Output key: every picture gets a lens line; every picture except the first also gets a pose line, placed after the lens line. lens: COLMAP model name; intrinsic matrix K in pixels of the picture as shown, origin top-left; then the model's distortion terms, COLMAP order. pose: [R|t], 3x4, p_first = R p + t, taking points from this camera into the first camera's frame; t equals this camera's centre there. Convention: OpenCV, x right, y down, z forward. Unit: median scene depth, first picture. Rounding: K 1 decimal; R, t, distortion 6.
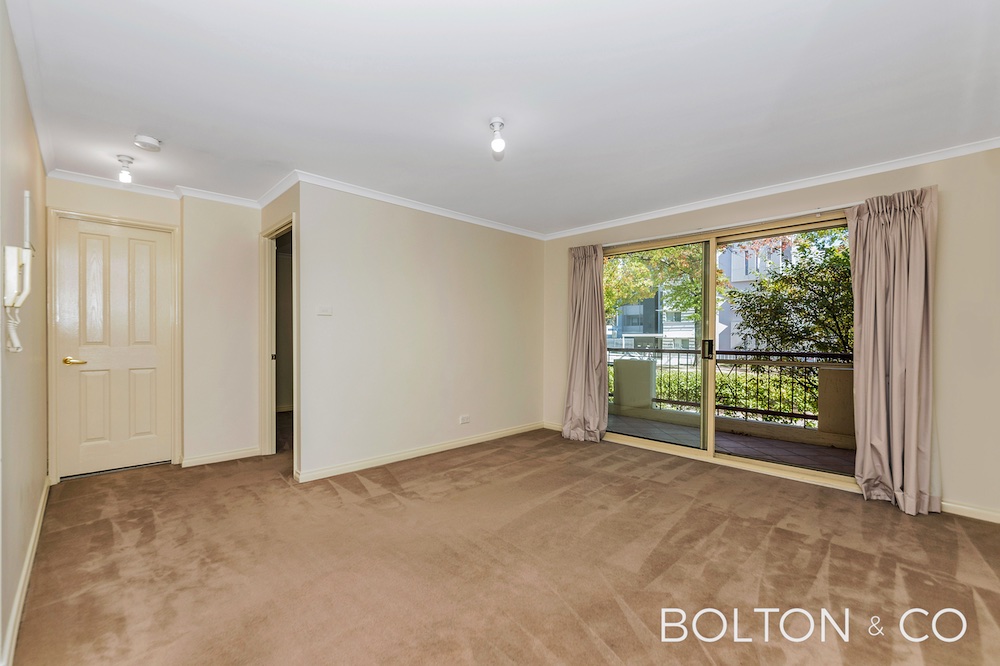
lens RADIAL K [[429.3, 0, 480.1], [0, 429.3, 337.8], [0, 0, 1]] dist [-0.003303, -0.001032]
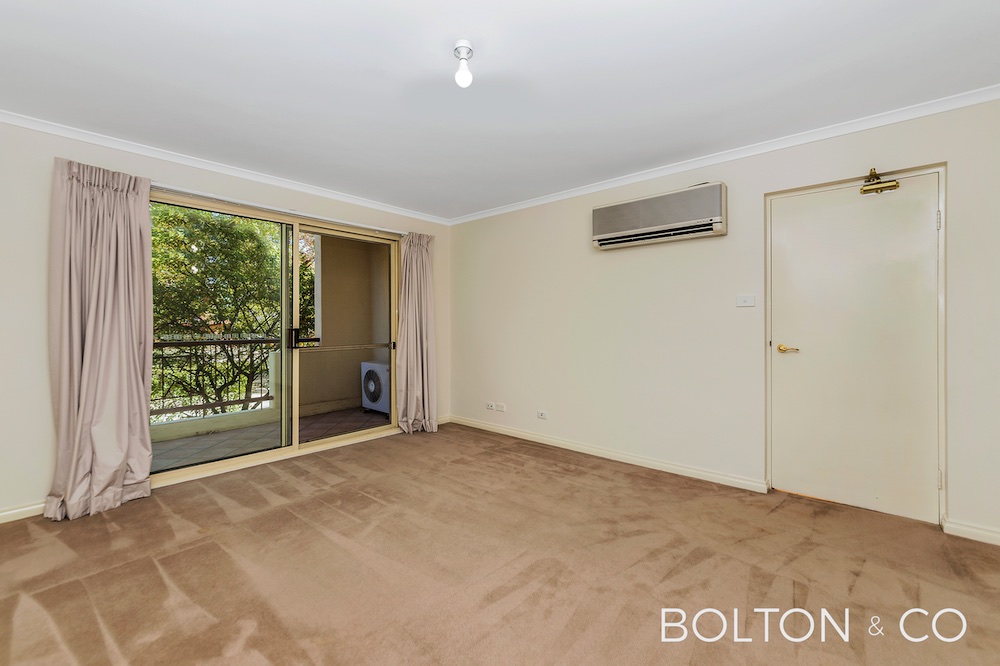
lens RADIAL K [[423.4, 0, 501.8], [0, 423.4, 323.5], [0, 0, 1]] dist [-0.001711, -0.000332]
pose [[-0.104438, -0.005291, 0.994517, -0.141490], [0.006265, 0.999963, 0.005978, -0.002960], [-0.994512, 0.006855, -0.104401, 0.199885]]
